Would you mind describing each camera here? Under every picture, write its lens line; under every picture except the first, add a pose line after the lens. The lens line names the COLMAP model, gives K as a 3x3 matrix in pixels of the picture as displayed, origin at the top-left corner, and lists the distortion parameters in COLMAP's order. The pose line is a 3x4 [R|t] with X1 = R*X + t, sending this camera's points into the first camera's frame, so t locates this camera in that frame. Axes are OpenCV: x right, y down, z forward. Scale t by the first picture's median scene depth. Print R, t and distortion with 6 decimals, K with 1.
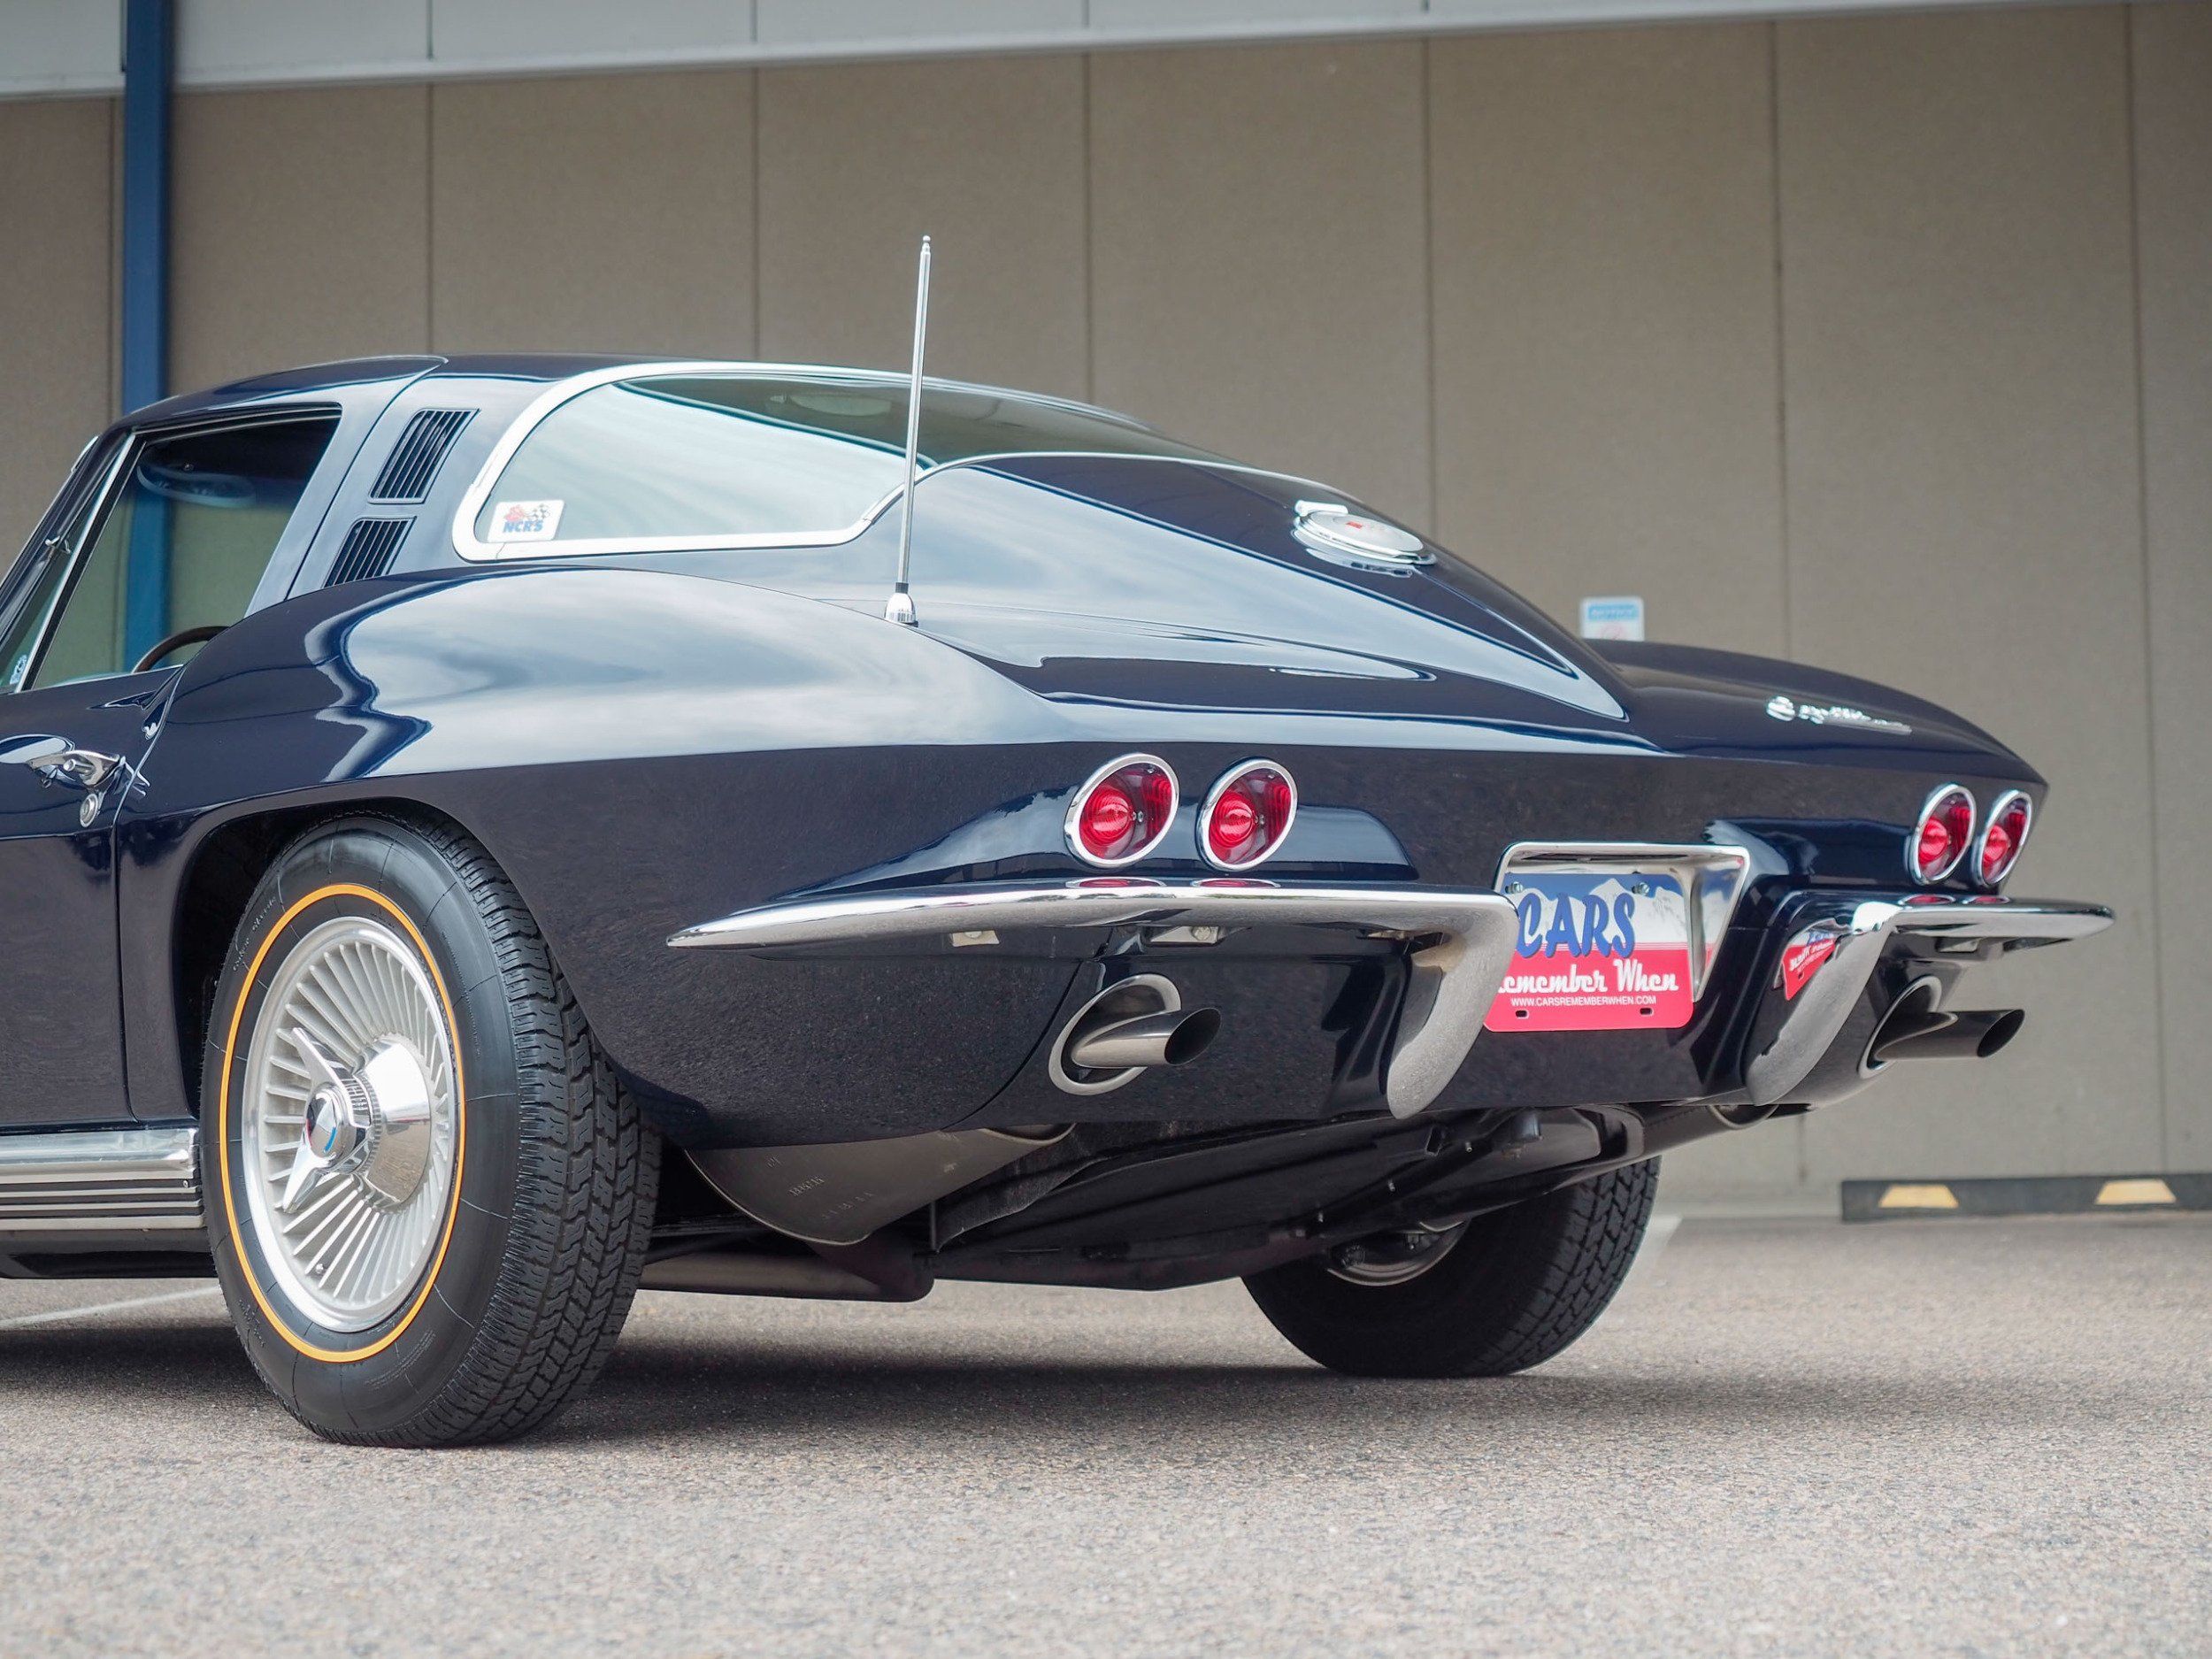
lens RADIAL K [[4745.7, 0, 1046.2], [0, 4745.7, 763.4], [0, 0, 1]] dist [0.006584, -0.098371]
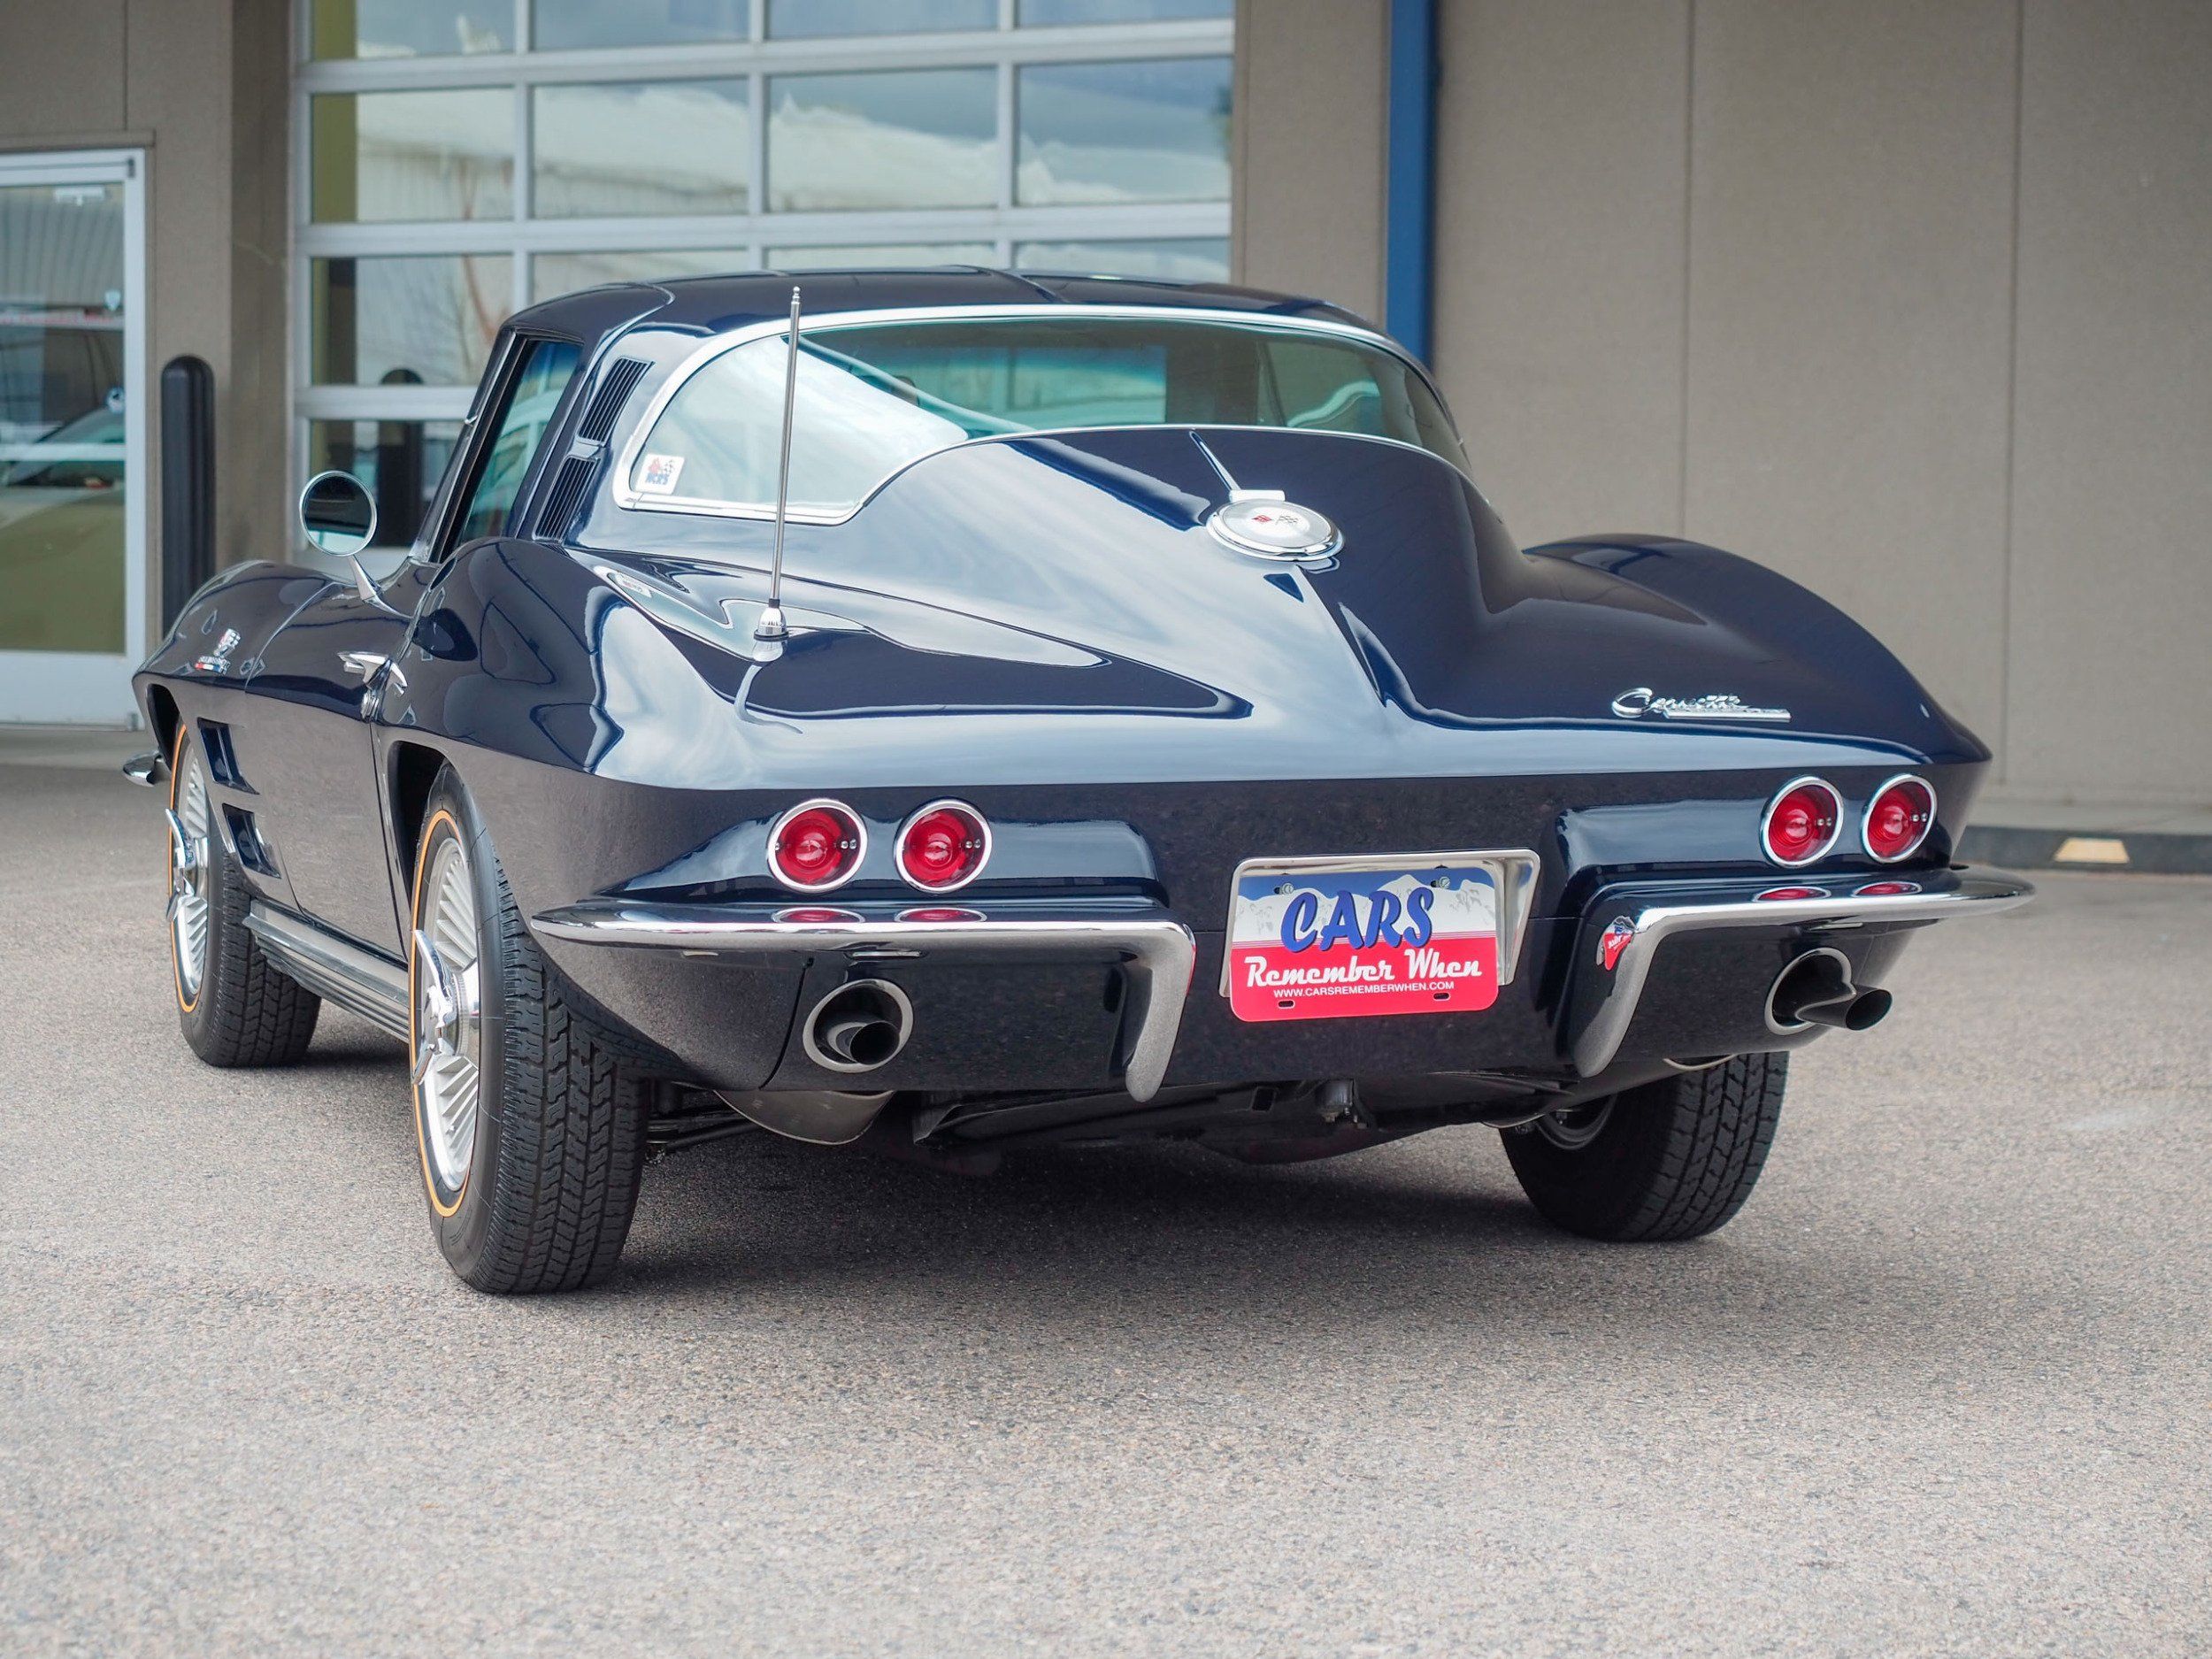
lens RADIAL K [[5120.8, 0, 1030.0], [0, 5120.8, 832.9], [0, 0, 1]] dist [0.028820, -0.119646]
pose [[0.922287, 0.042115, -0.384204, 0.486672], [0.013706, 0.989857, 0.141405, -0.151063], [0.386263, -0.135682, 0.912355, -0.097992]]
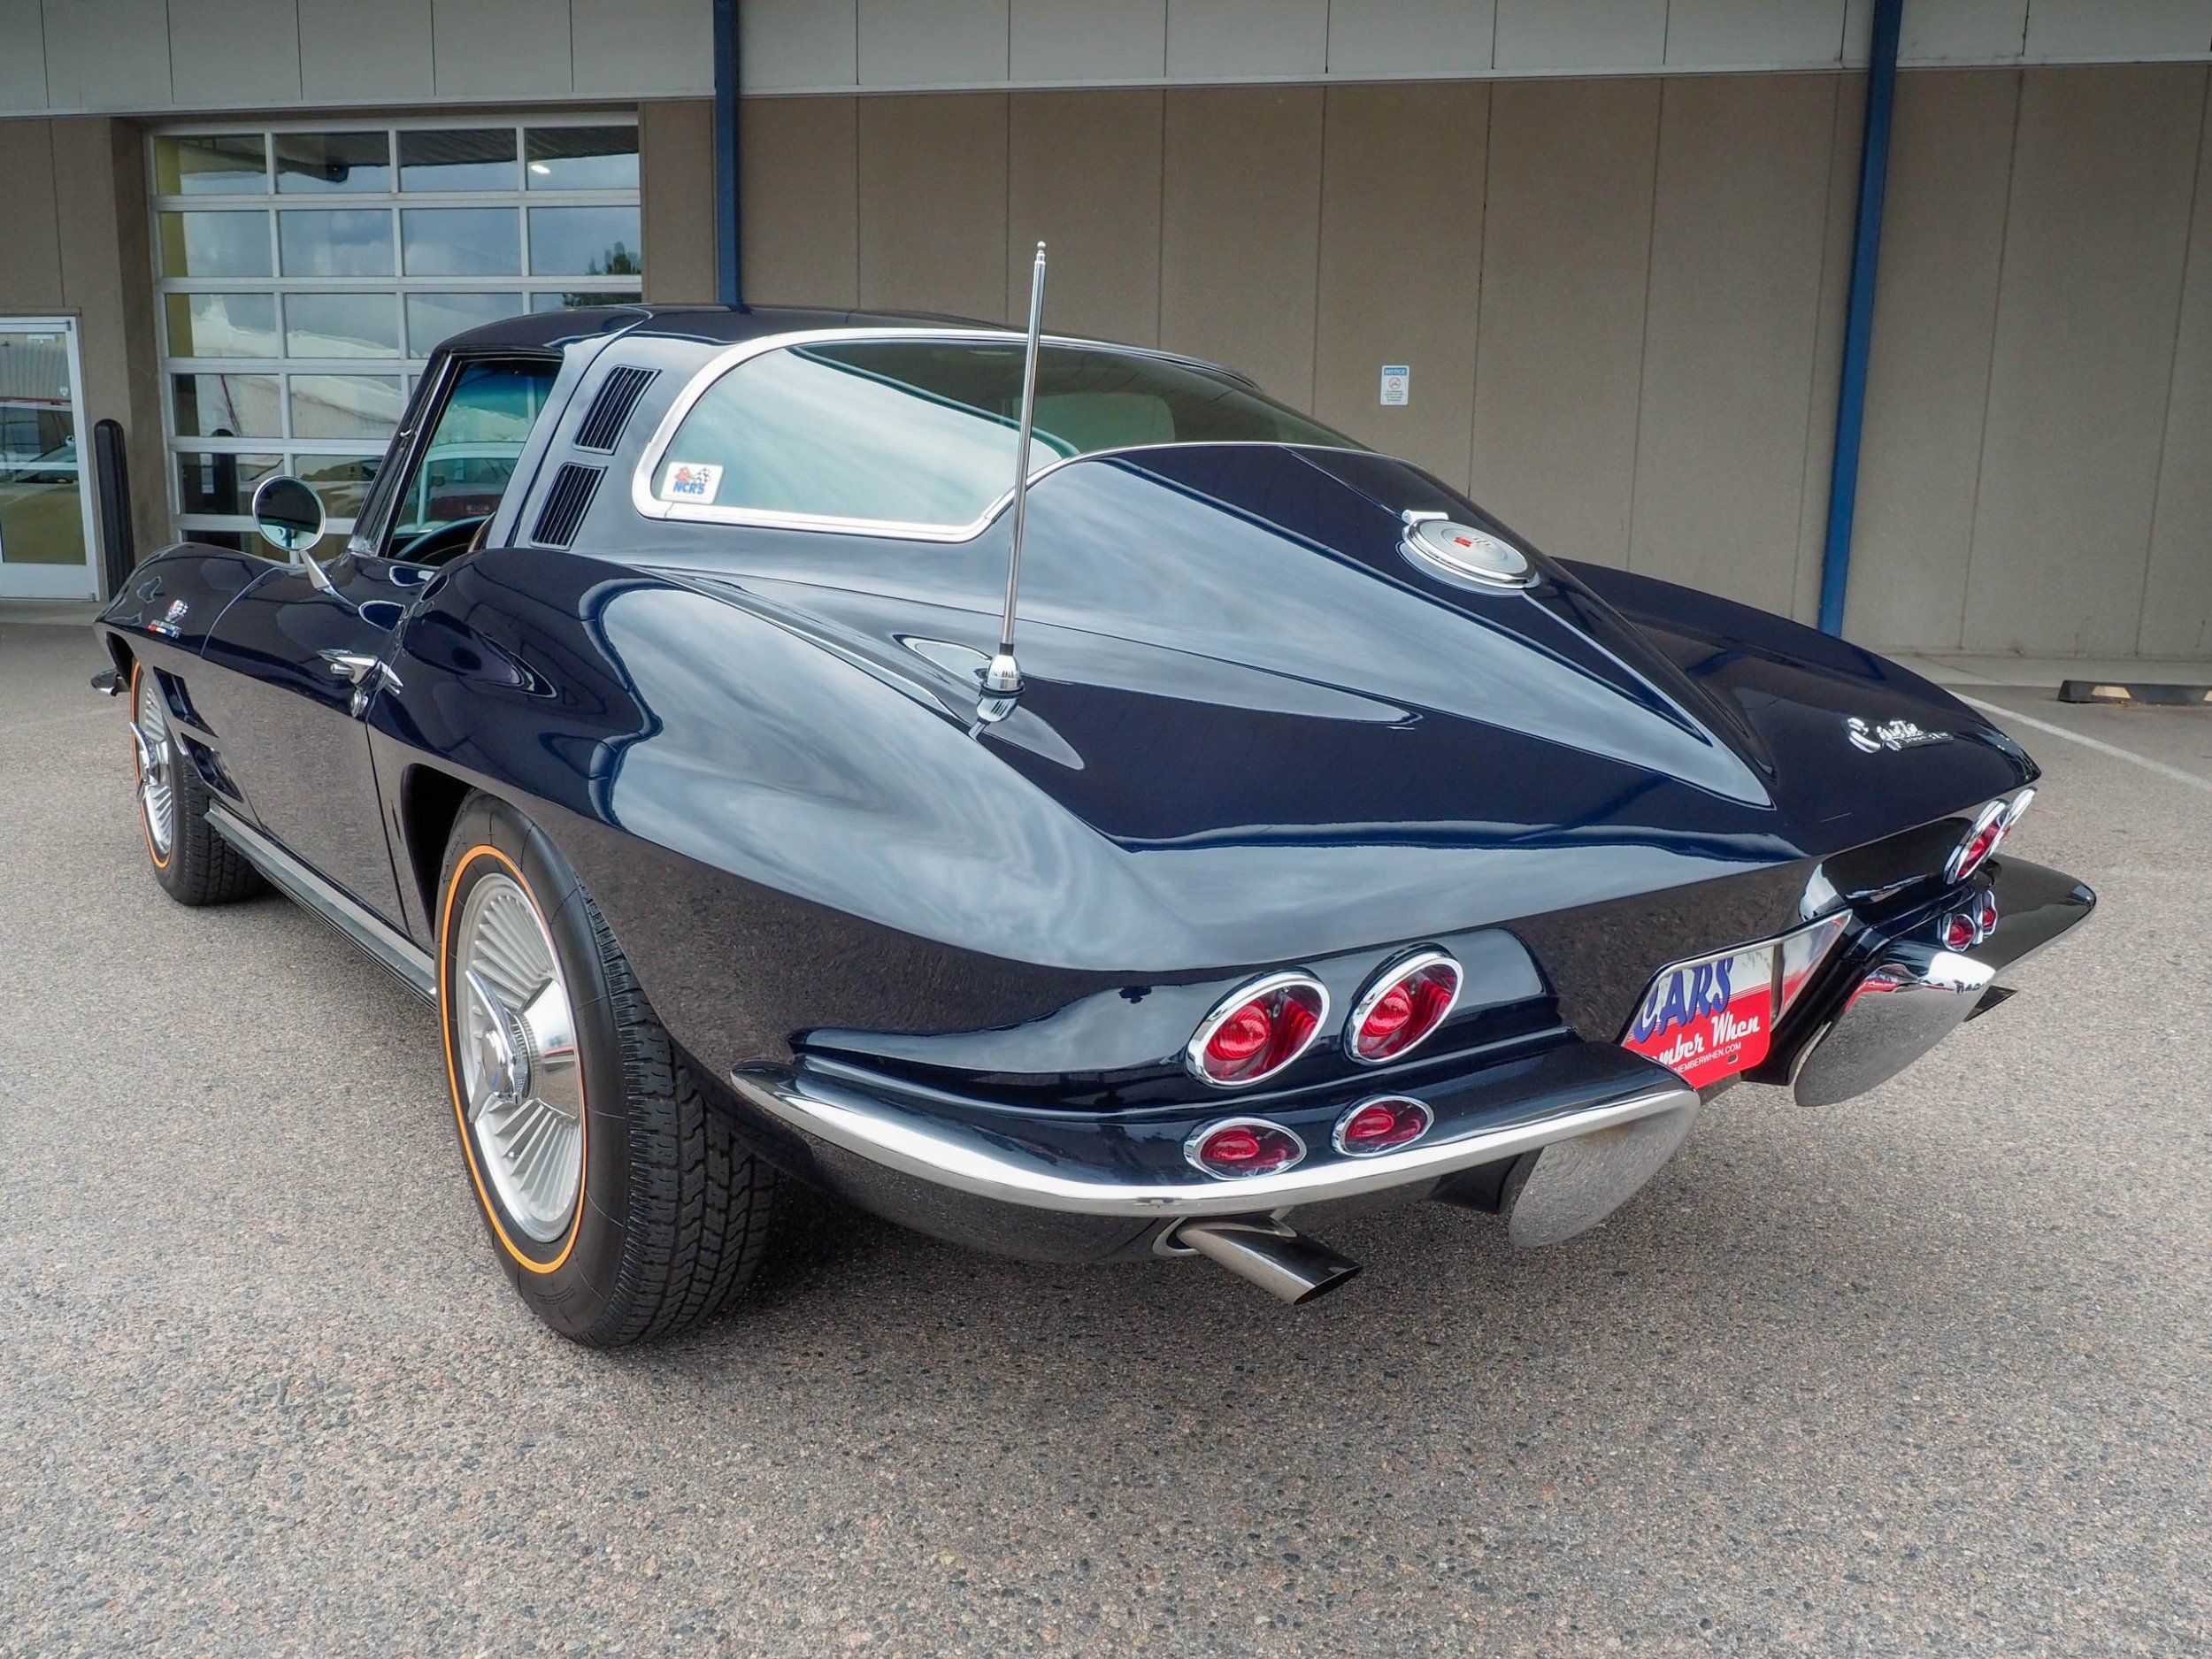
lens RADIAL K [[1622.1, 0, 1104.6], [0, 1622.1, 808.0], [0, 0, 1]] dist [-0.019336, 0.012232]
pose [[0.999479, 0.031282, -0.007971, -0.007932], [-0.028103, 0.964653, 0.262020, -0.087446], [0.015886, -0.261660, 0.965030, 0.674169]]
